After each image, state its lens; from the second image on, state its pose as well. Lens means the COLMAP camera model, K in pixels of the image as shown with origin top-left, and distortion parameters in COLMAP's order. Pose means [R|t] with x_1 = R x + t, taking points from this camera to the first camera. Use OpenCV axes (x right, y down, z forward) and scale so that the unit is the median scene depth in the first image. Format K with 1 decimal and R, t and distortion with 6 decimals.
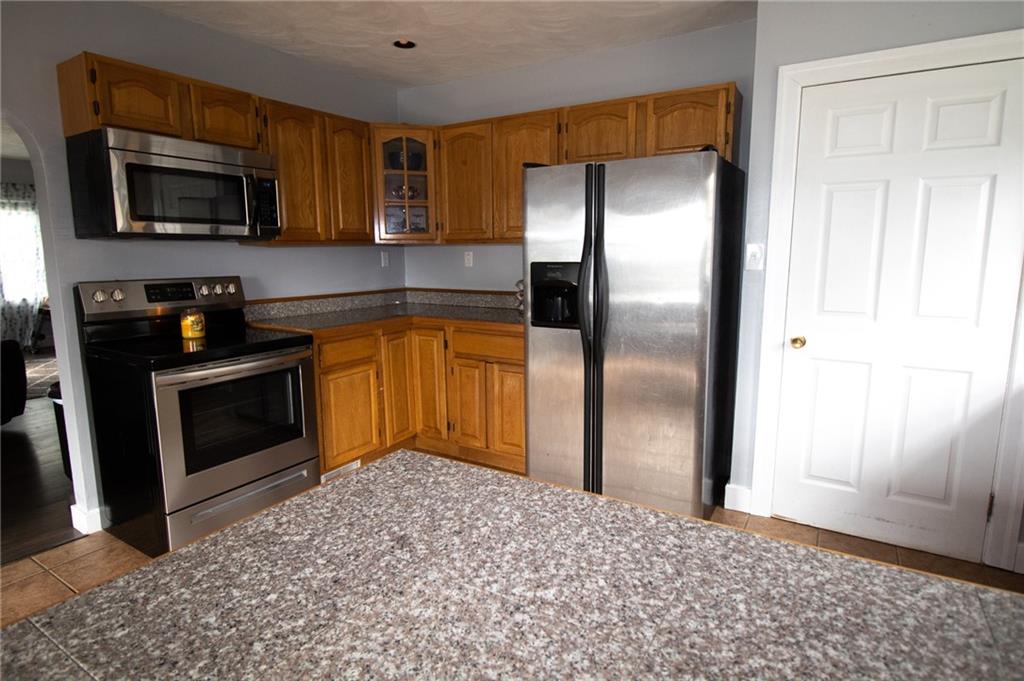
lens RADIAL K [[547.4, 0, 513.8], [0, 547.4, 336.9], [0, 0, 1]] dist [0.005713, 0.000242]
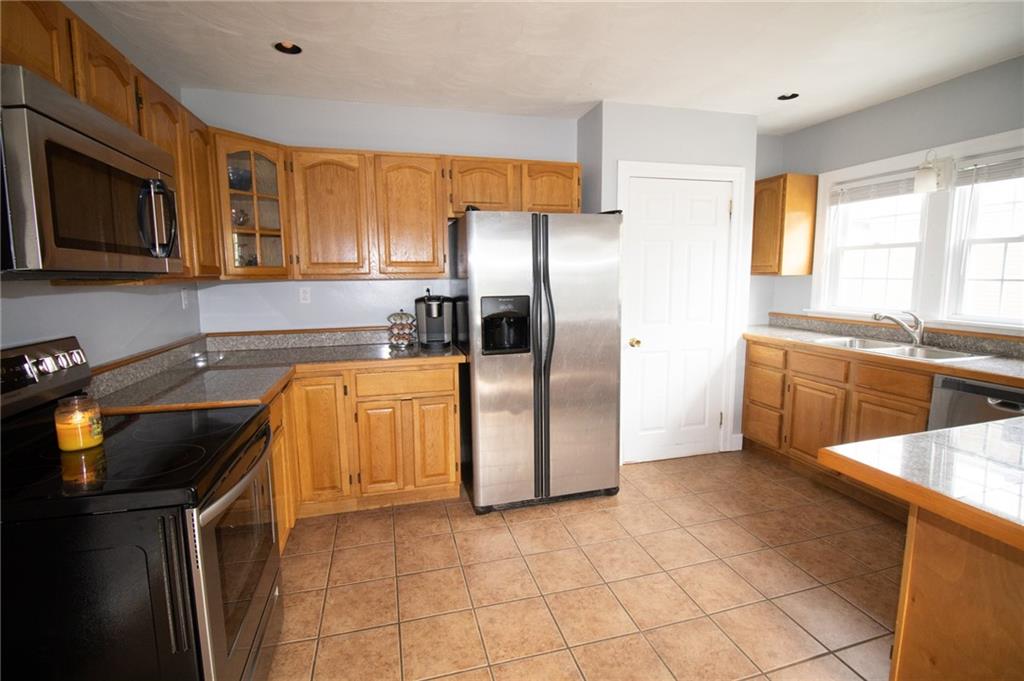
lens RADIAL K [[483.6, 0, 514.2], [0, 483.6, 335.7], [0, 0, 1]] dist [0.003702, 0.000230]
pose [[0.679426, -0.094910, 0.727580, -0.581729], [0.121926, 0.992417, 0.015600, -0.061758], [-0.723543, 0.078112, 0.685846, 0.278541]]
